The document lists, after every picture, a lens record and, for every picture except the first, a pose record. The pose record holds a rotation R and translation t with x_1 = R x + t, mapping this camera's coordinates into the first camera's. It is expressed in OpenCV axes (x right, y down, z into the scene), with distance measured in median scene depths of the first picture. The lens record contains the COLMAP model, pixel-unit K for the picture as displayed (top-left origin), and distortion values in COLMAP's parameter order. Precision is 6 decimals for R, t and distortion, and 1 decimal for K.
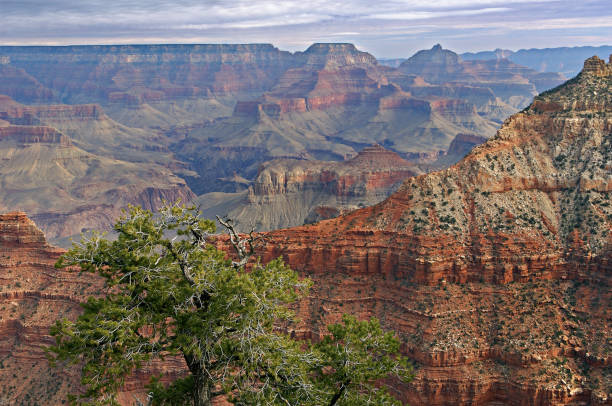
lens RADIAL K [[745.7, 0, 306.2], [0, 745.7, 205.5], [0, 0, 1]] dist [0.074450, 0.000000]
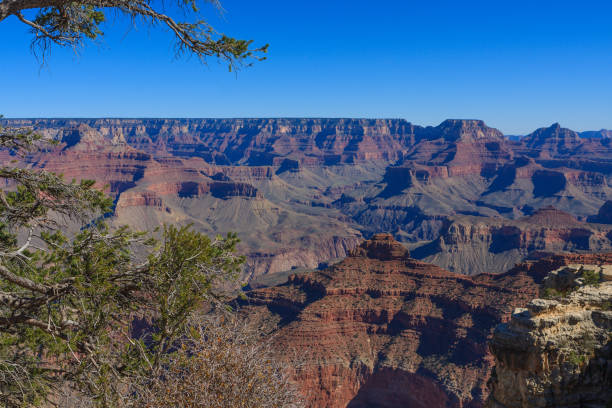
lens RADIAL K [[681.0, 0, 305.8], [0, 681.0, 203.4], [0, 0, 1]] dist [-0.019607, 0.000000]
pose [[0.988872, 0.038166, -0.143791, -0.380649], [-0.050882, 0.995010, -0.085823, 0.072069], [0.139798, 0.092185, 0.985880, -0.263546]]
